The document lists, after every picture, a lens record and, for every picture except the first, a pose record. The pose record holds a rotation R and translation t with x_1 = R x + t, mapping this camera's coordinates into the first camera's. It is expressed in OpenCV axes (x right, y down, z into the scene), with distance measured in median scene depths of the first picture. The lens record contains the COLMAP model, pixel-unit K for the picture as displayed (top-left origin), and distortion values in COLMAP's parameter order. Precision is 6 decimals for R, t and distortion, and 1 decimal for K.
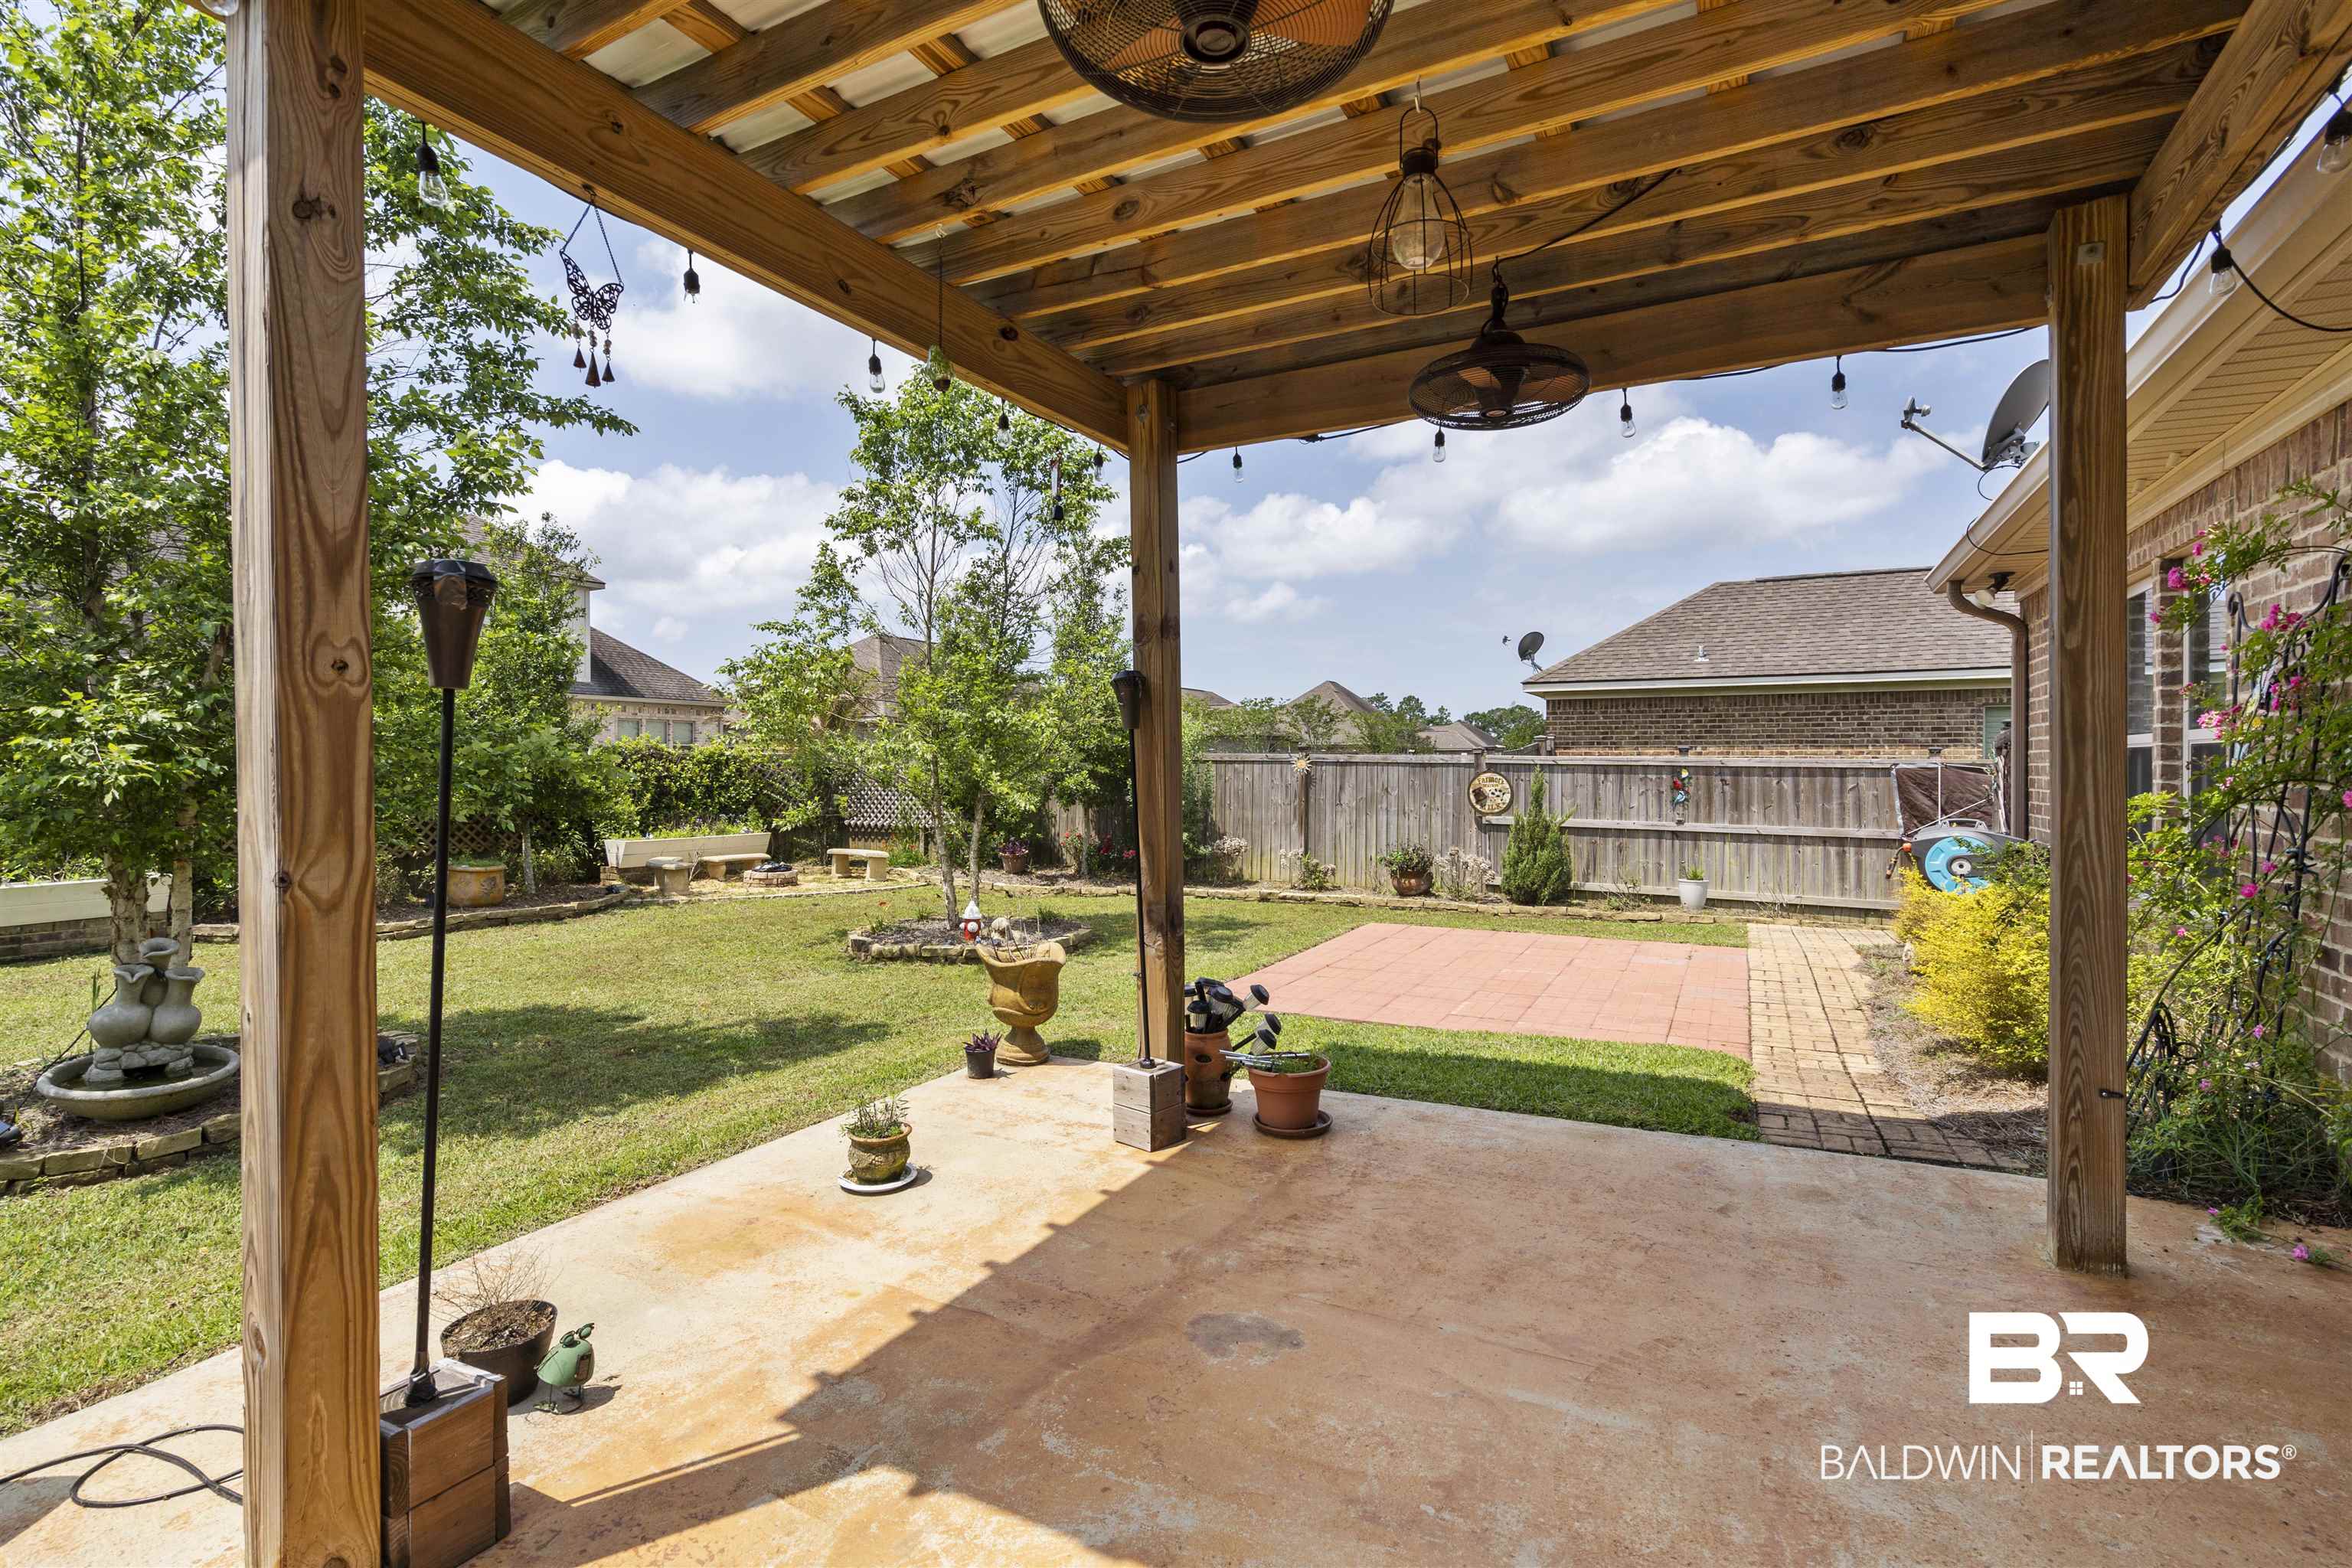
lens RADIAL K [[1100.6, 0, 1189.2], [0, 1100.6, 780.6], [0, 0, 1]] dist [0.000063, -0.000351]
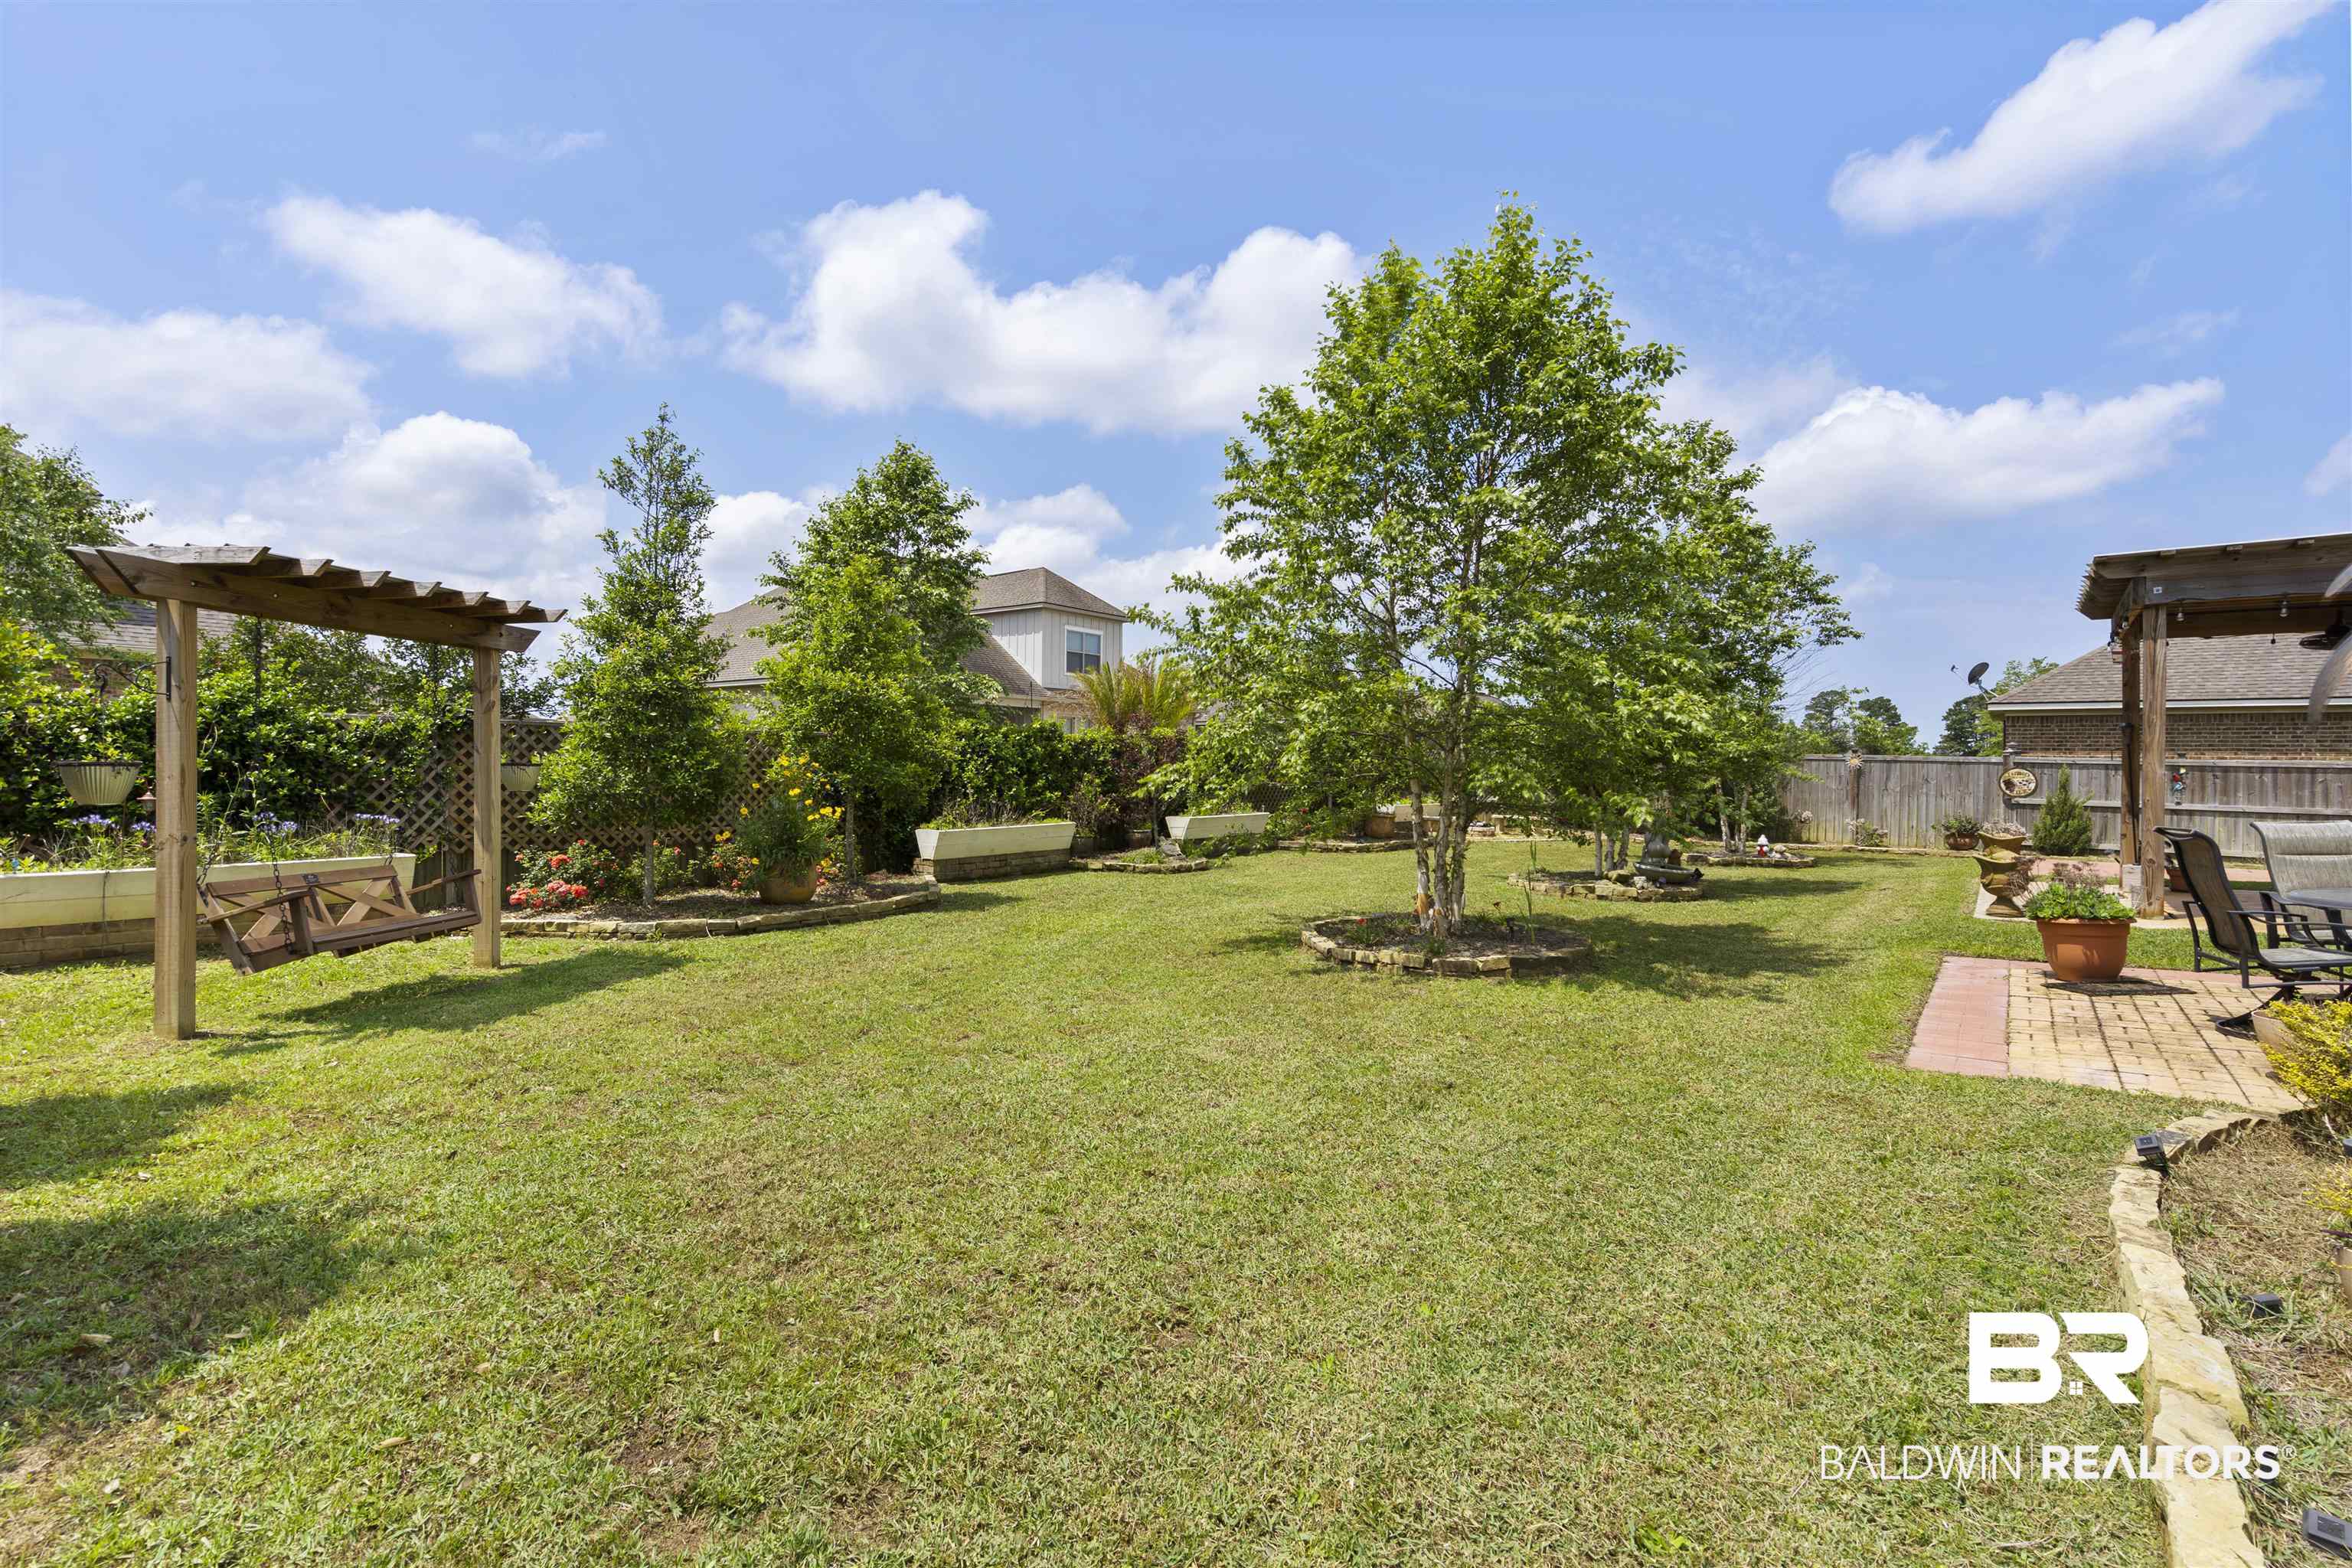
lens RADIAL K [[1100.6, 0, 1161.2], [0, 1100.6, 776.8], [0, 0, 1]] dist [0.000063, -0.000351]
pose [[0.984312, 0.014206, -0.175865, -0.626717], [-0.014617, 0.999893, -0.001043, 0.022992], [0.175831, 0.003597, 0.984414, -0.685274]]
